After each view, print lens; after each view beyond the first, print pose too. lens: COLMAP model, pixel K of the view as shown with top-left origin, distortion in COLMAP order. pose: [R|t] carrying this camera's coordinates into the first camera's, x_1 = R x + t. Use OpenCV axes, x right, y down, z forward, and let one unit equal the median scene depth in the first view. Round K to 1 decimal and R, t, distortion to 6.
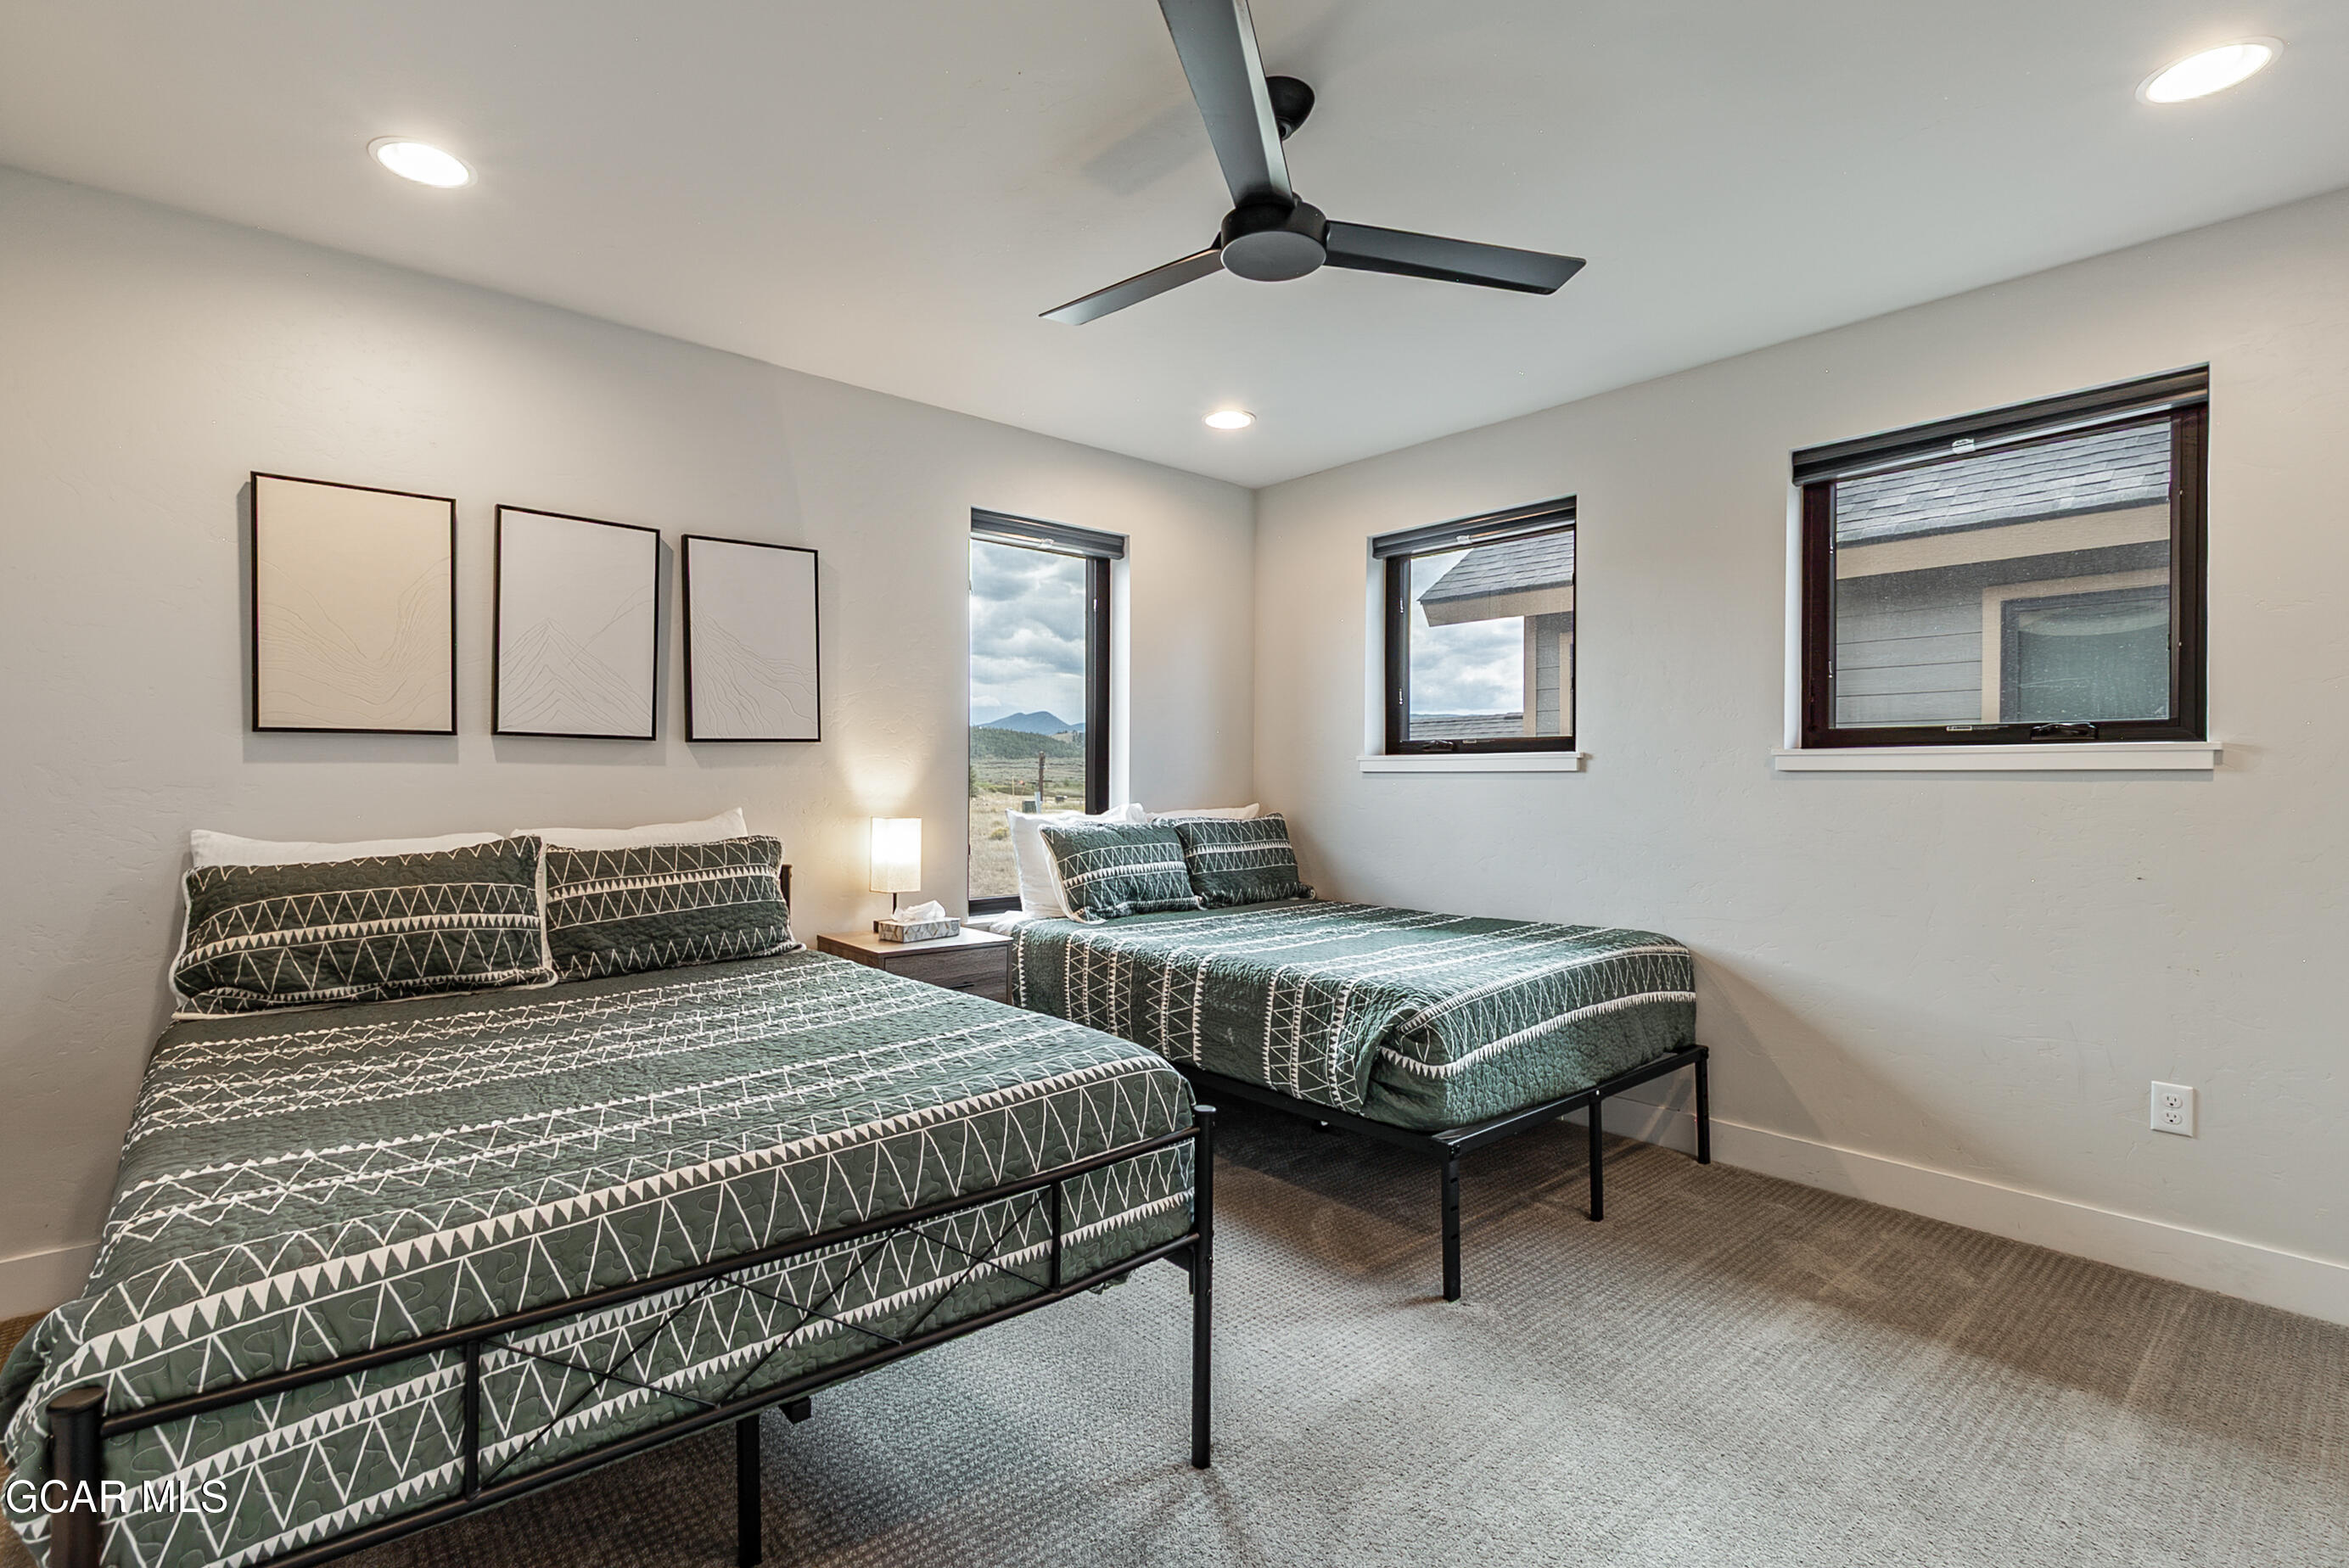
lens RADIAL K [[1065.3, 0, 1174.5], [0, 1065.3, 784.0], [0, 0, 1]] dist [-0.000819, -0.000278]
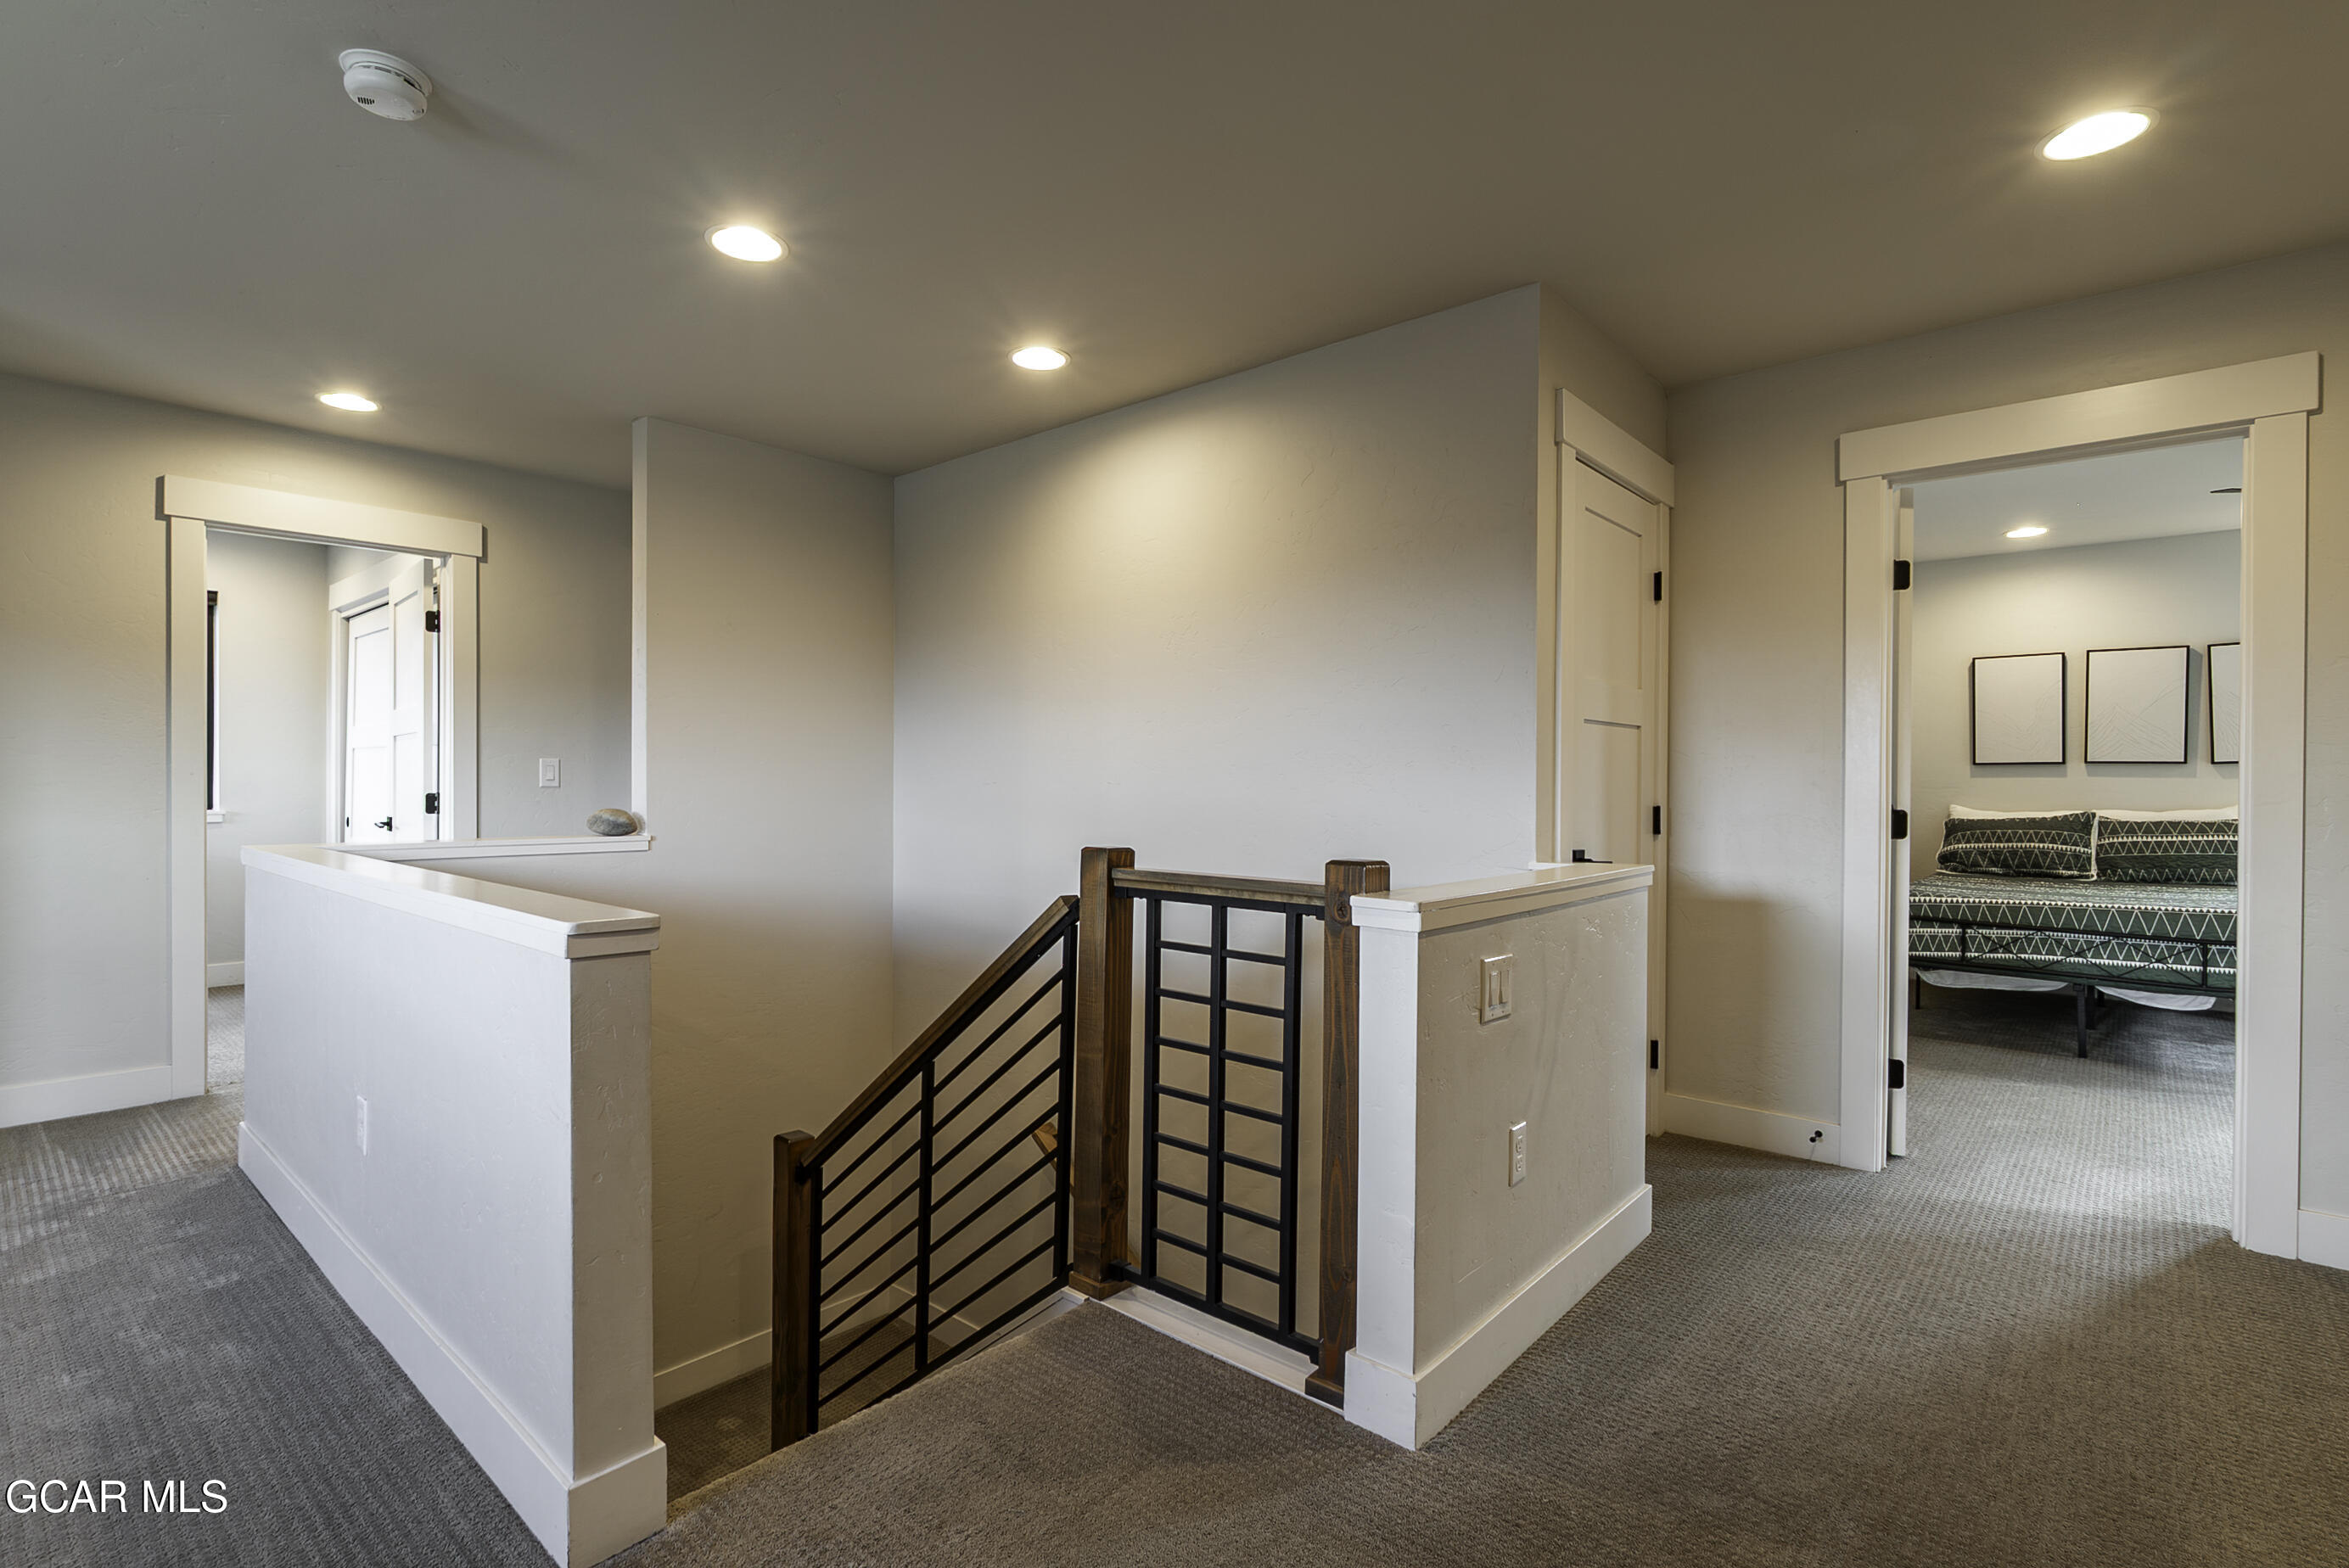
lens RADIAL K [[1078.8, 0, 1174.5], [0, 1078.8, 784.0], [0, 0, 1]] dist [0.004338, 0.000450]
pose [[0.115704, -0.001206, -0.993283, 1.436161], [-0.010734, 0.999939, -0.002465, 0.020111], [0.993226, 0.010947, 0.115684, -1.145186]]
